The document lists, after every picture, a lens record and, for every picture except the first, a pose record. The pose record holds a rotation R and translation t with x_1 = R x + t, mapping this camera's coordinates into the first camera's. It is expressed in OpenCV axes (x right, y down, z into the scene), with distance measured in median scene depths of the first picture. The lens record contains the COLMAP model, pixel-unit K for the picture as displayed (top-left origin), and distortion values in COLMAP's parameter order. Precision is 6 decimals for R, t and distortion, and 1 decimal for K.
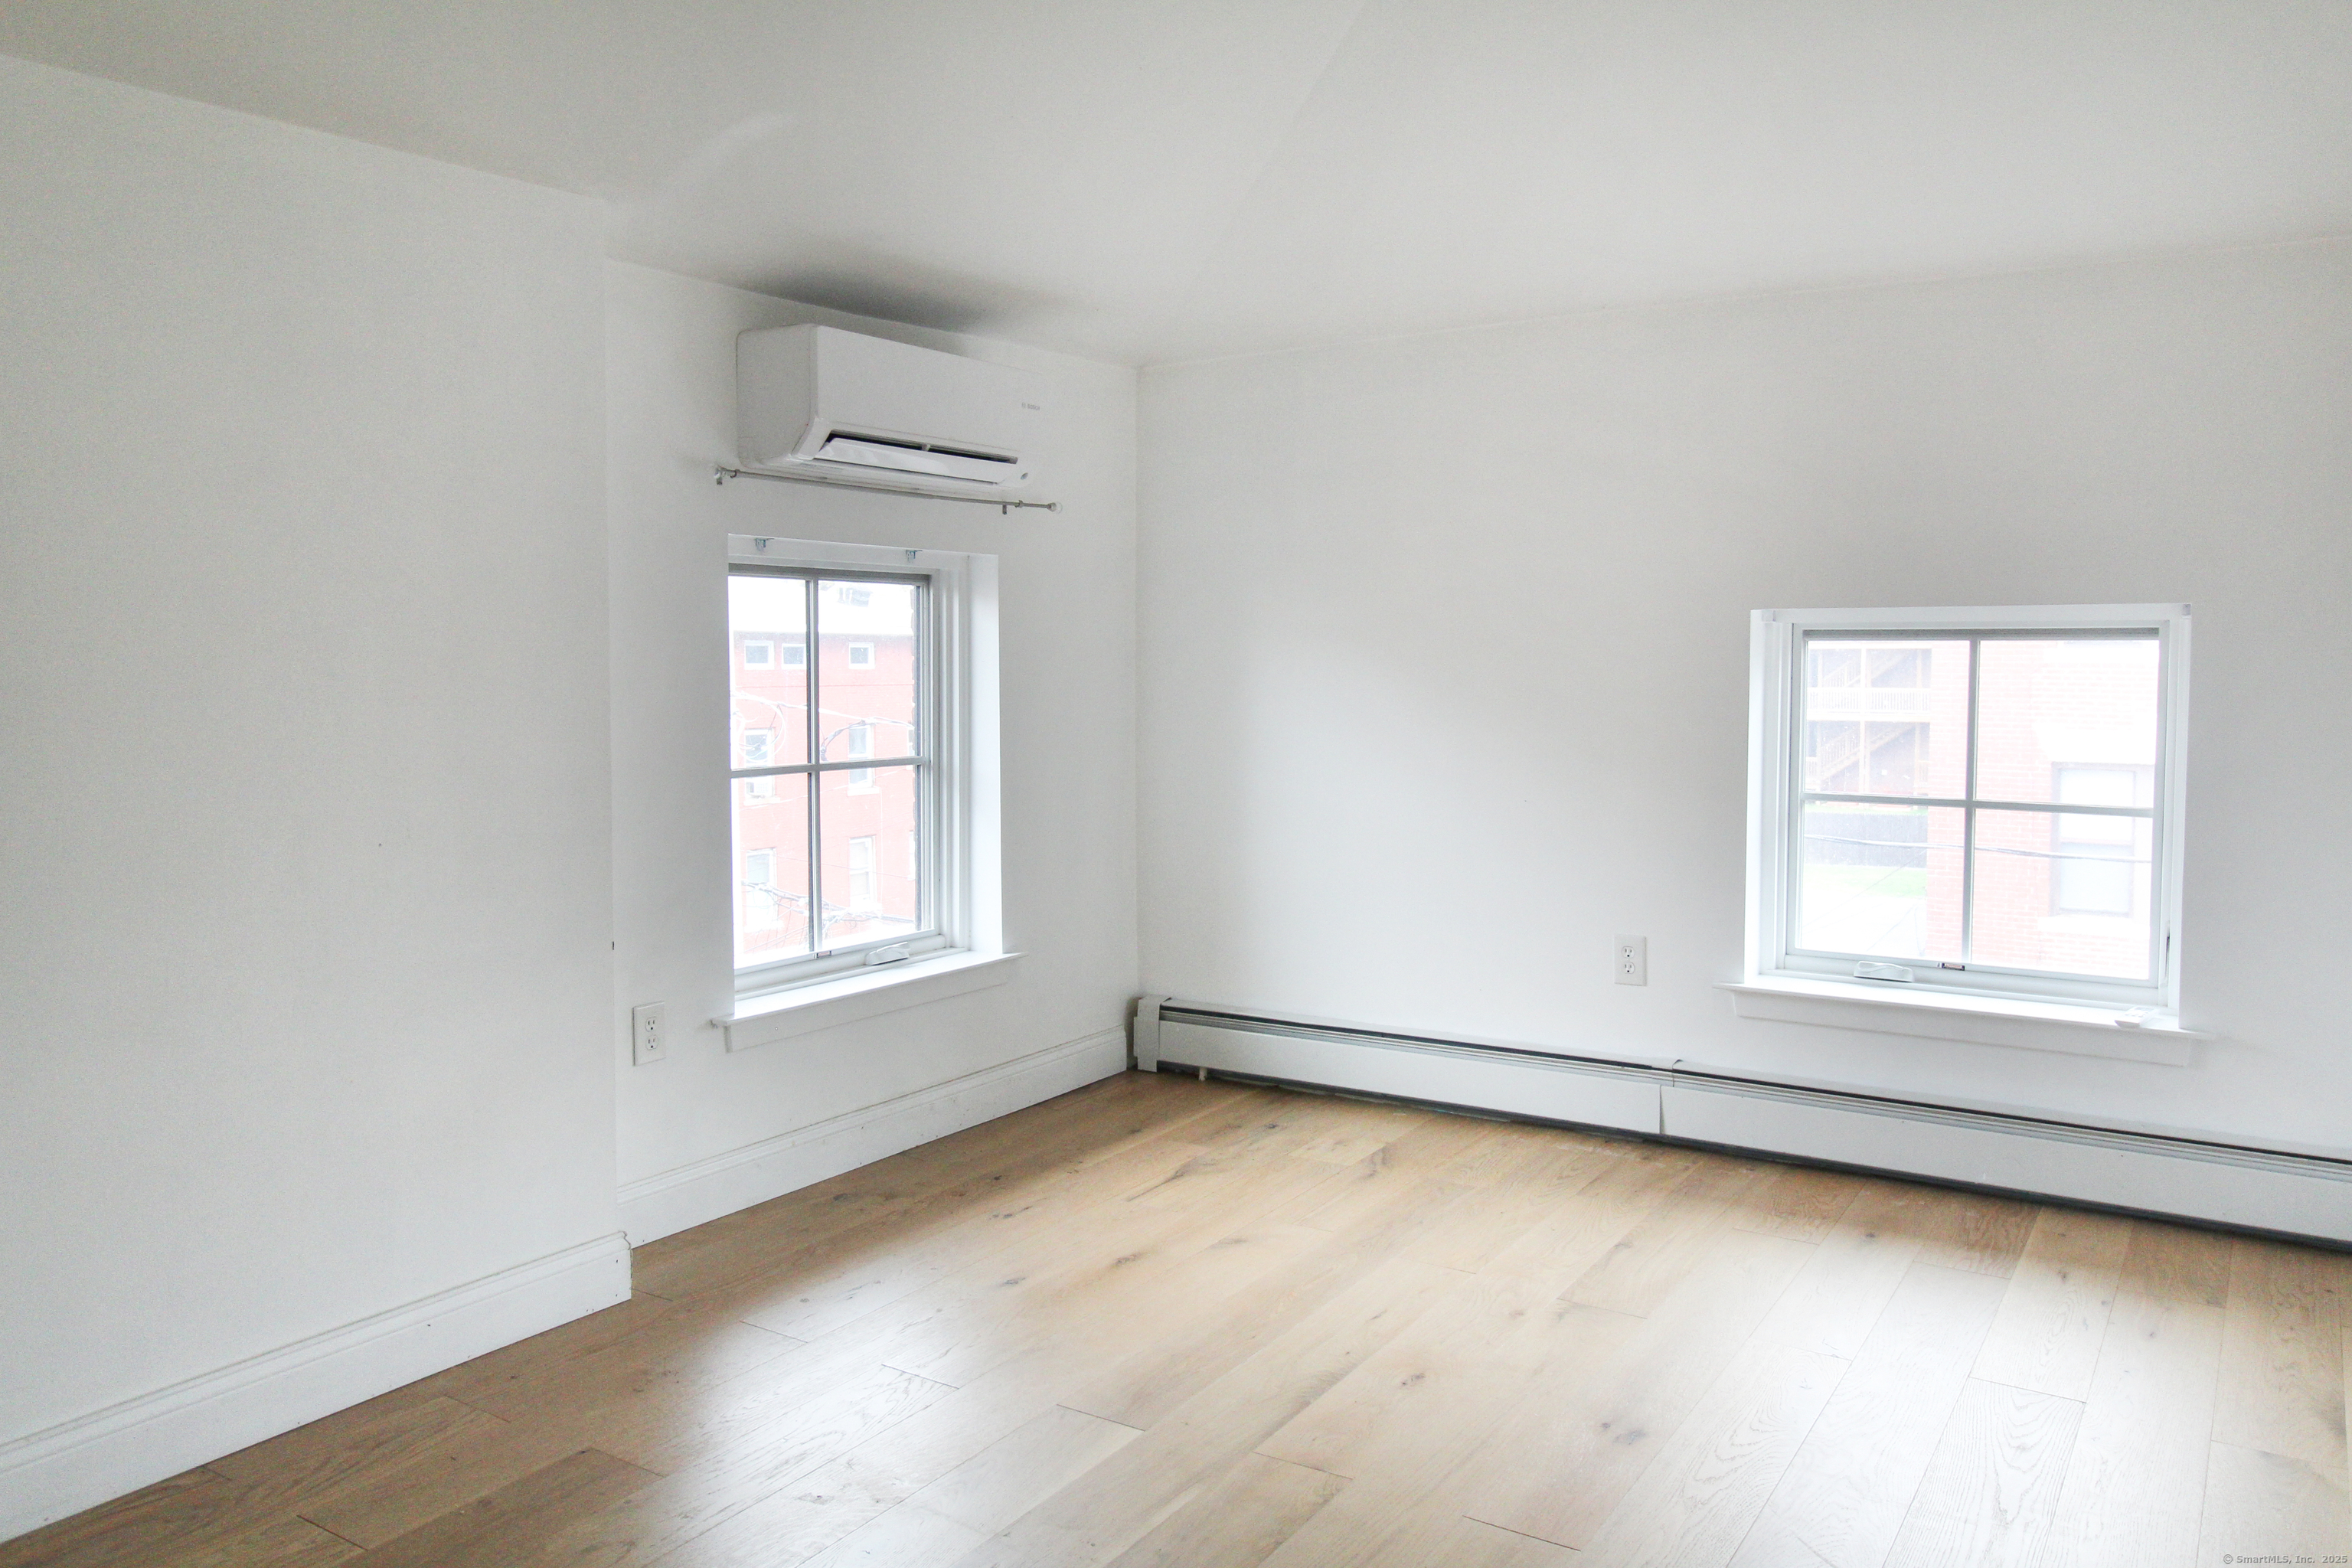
lens RADIAL K [[1685.1, 0, 1184.0], [0, 1685.1, 747.9], [0, 0, 1]] dist [0.005305, -0.001393]
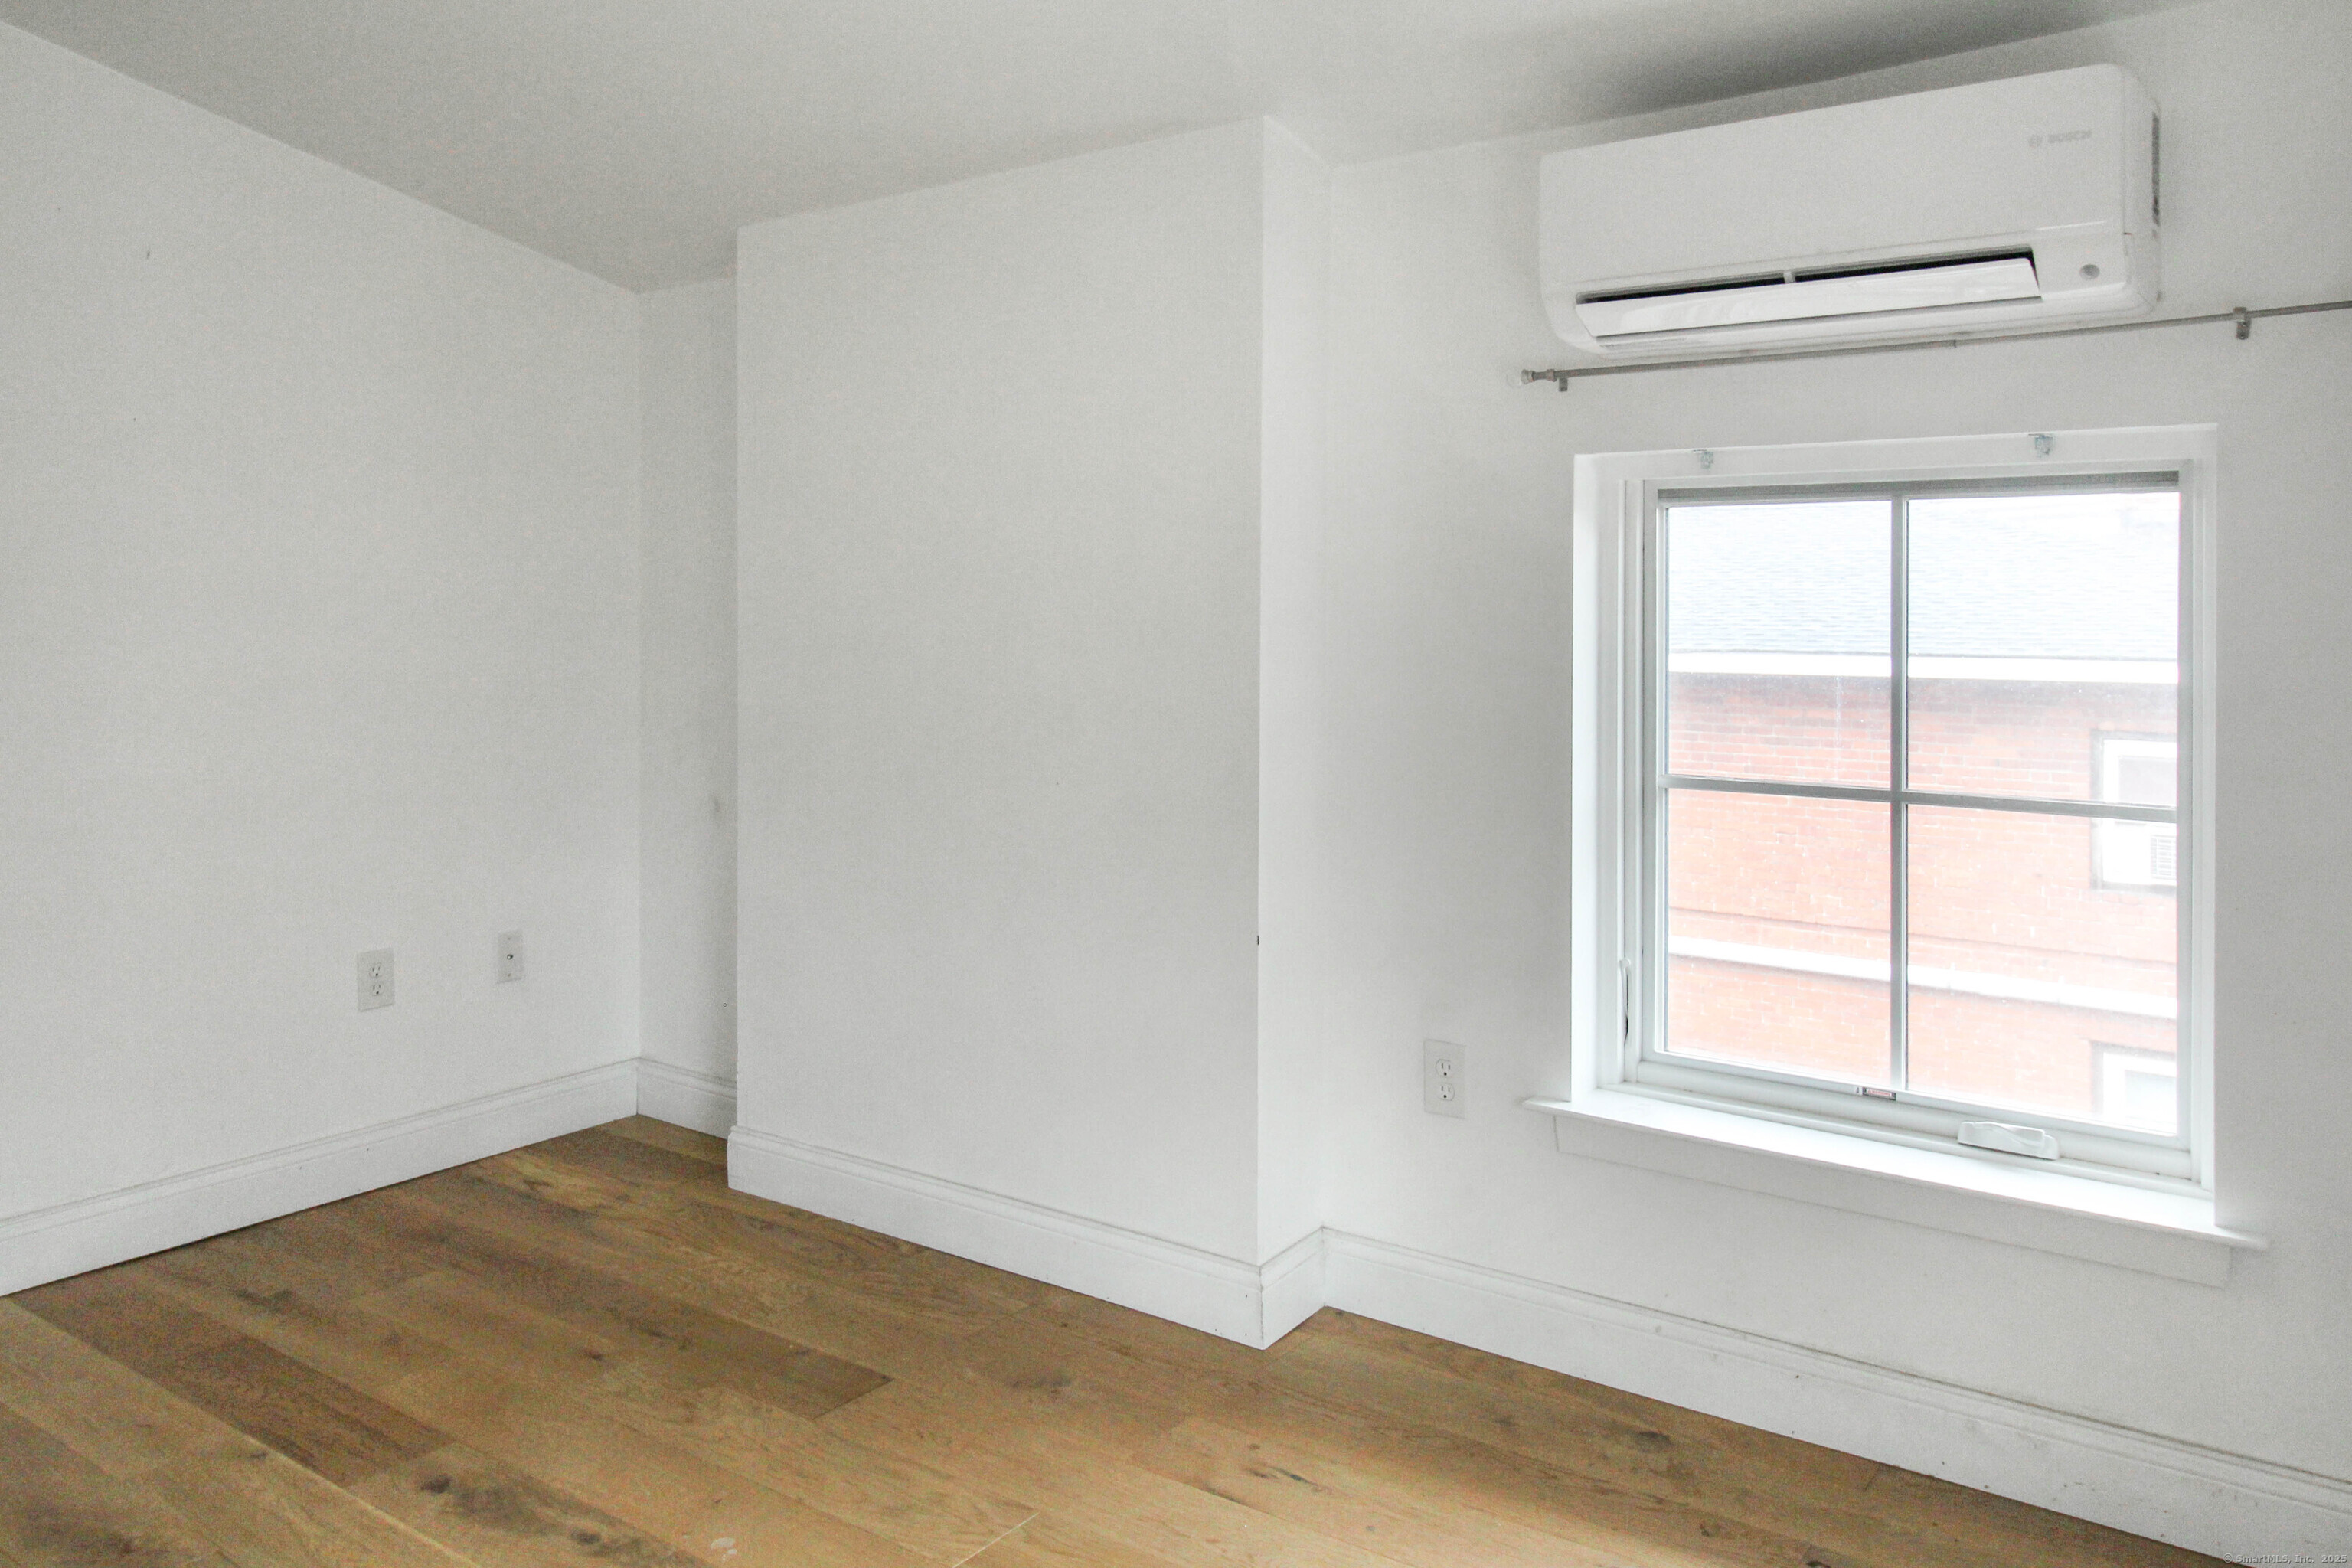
lens RADIAL K [[1729.2, 0, 1175.2], [0, 1729.2, 618.7], [0, 0, 1]] dist [0.003698, 0.000805]
pose [[-0.051557, 0.010558, -0.998614, 0.483103], [-0.054993, 0.998397, 0.013395, -0.053238], [0.997155, 0.055608, -0.050894, 0.831794]]
